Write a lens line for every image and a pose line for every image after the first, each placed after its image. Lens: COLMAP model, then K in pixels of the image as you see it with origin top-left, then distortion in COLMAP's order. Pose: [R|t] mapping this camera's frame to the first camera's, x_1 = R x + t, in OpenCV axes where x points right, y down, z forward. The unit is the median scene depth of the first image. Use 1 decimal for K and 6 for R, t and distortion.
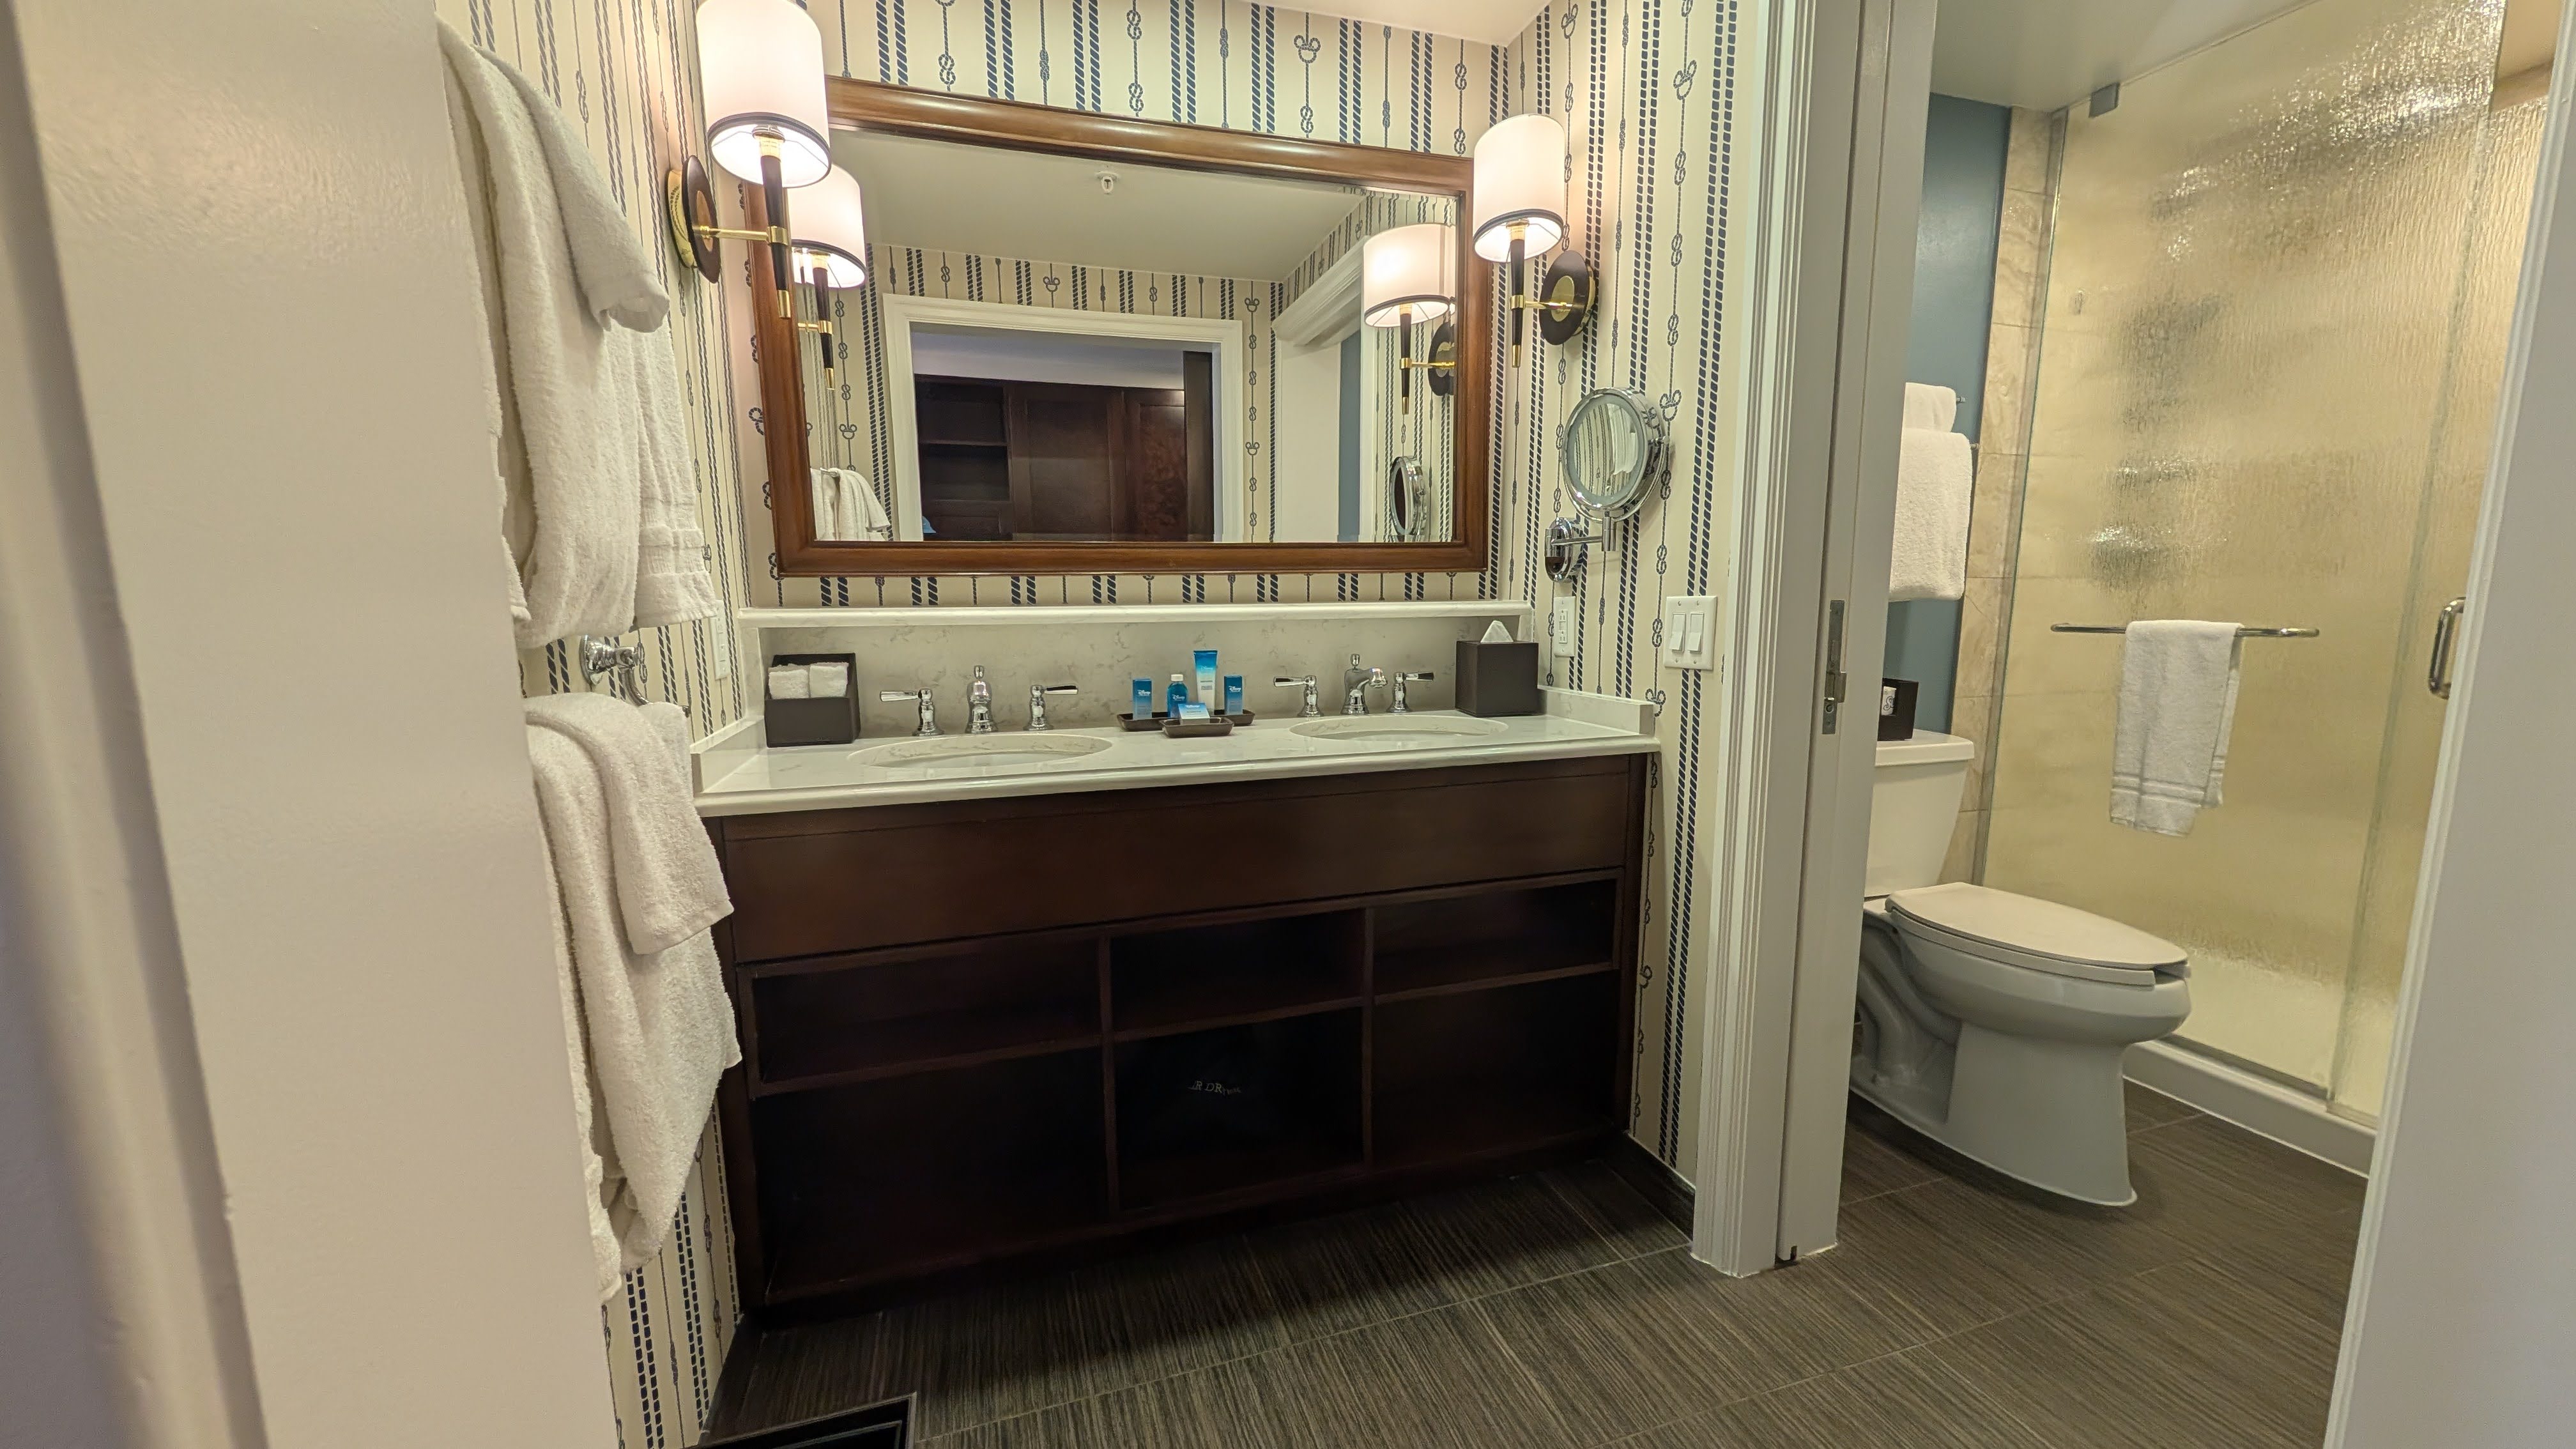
lens RADIAL K [[961.8, 0, 1290.0], [0, 961.8, 734.4], [0, 0, 1]] dist [0.000113, 0.000185]
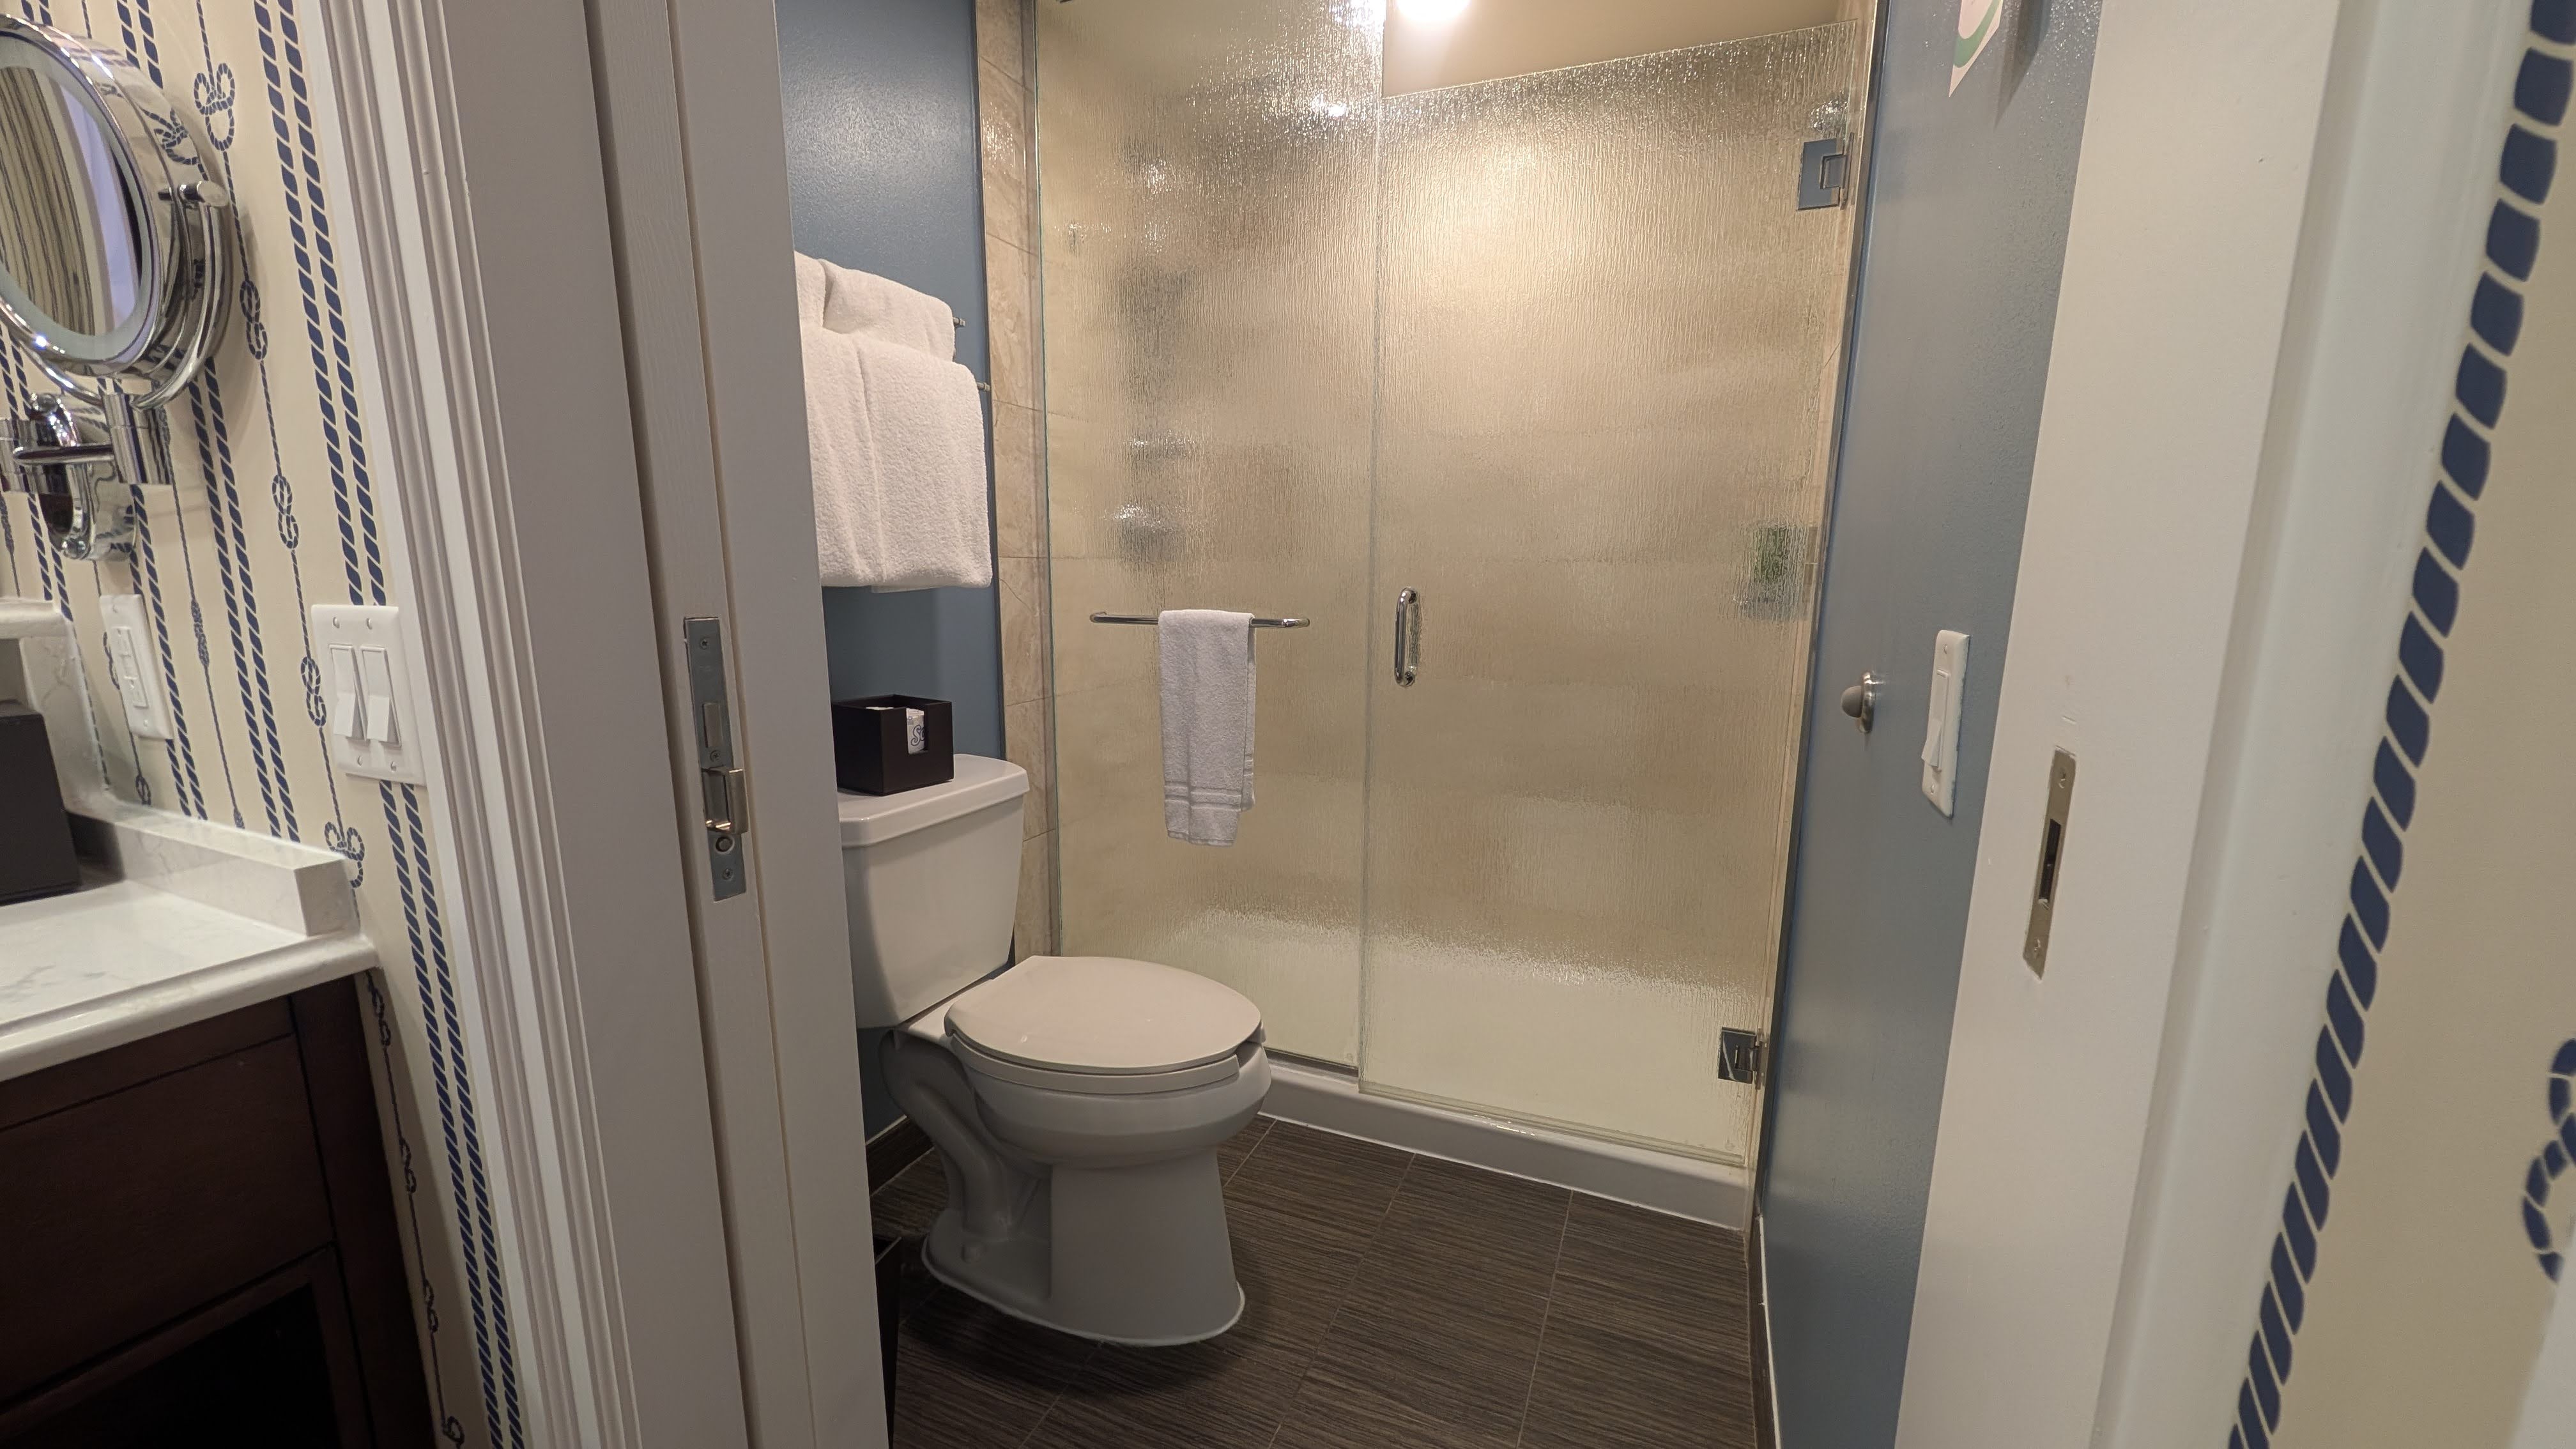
lens RADIAL K [[961.8, 0, 1290.0], [0, 961.8, 734.4], [0, 0, 1]] dist [0.000113, 0.000185]
pose [[0.649073, -0.123320, 0.750664, 0.273855], [0.097411, 0.992123, 0.078759, -0.063549], [-0.754463, 0.022003, 0.655973, 0.334125]]
